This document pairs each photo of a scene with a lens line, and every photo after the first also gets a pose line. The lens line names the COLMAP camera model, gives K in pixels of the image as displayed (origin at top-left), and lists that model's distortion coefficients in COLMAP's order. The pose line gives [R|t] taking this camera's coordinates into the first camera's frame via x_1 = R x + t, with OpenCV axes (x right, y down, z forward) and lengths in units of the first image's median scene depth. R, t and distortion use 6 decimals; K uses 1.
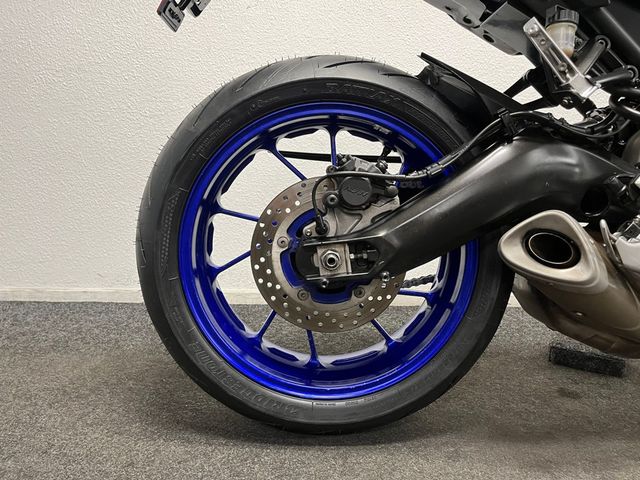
lens RADIAL K [[472.4, 0, 323.2], [0, 472.4, 239.5], [0, 0, 1]] dist [0.026031, -0.006353]
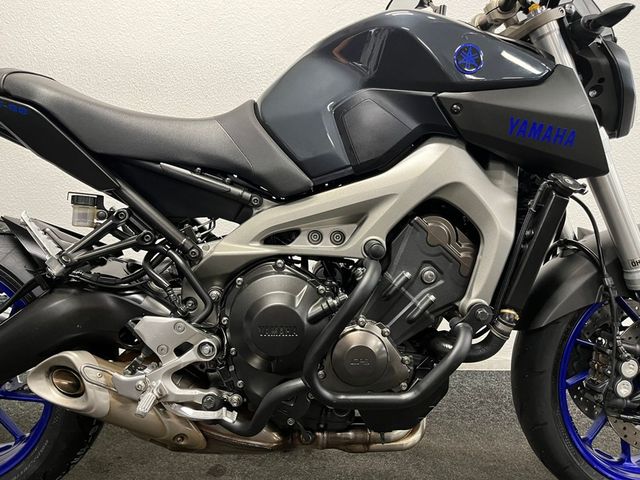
lens RADIAL K [[472.4, 0, 323.2], [0, 472.4, 239.5], [0, 0, 1]] dist [0.026031, -0.006353]
pose [[0.999903, -0.004257, 0.013278, 1.025356], [0.004524, 0.999787, -0.020115, -0.295725], [-0.013190, 0.020173, 0.999709, -0.239189]]
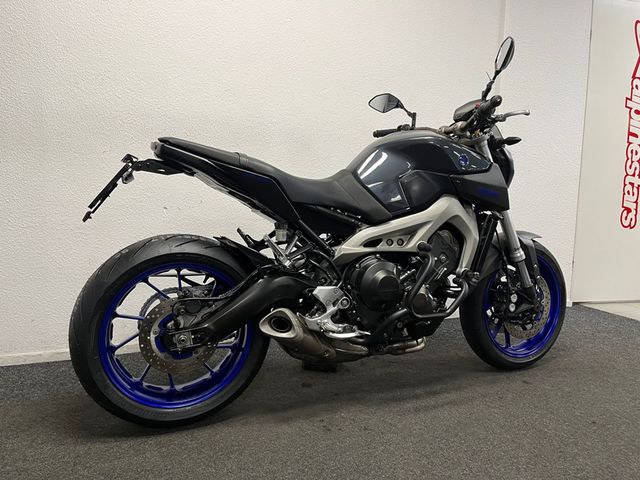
lens RADIAL K [[472.4, 0, 323.2], [0, 472.4, 239.5], [0, 0, 1]] dist [0.026031, -0.006353]
pose [[0.931292, -0.036084, 0.362482, -0.138509], [0.042985, 0.999015, -0.010990, -0.328081], [-0.361728, 0.025816, 0.931926, -1.123849]]
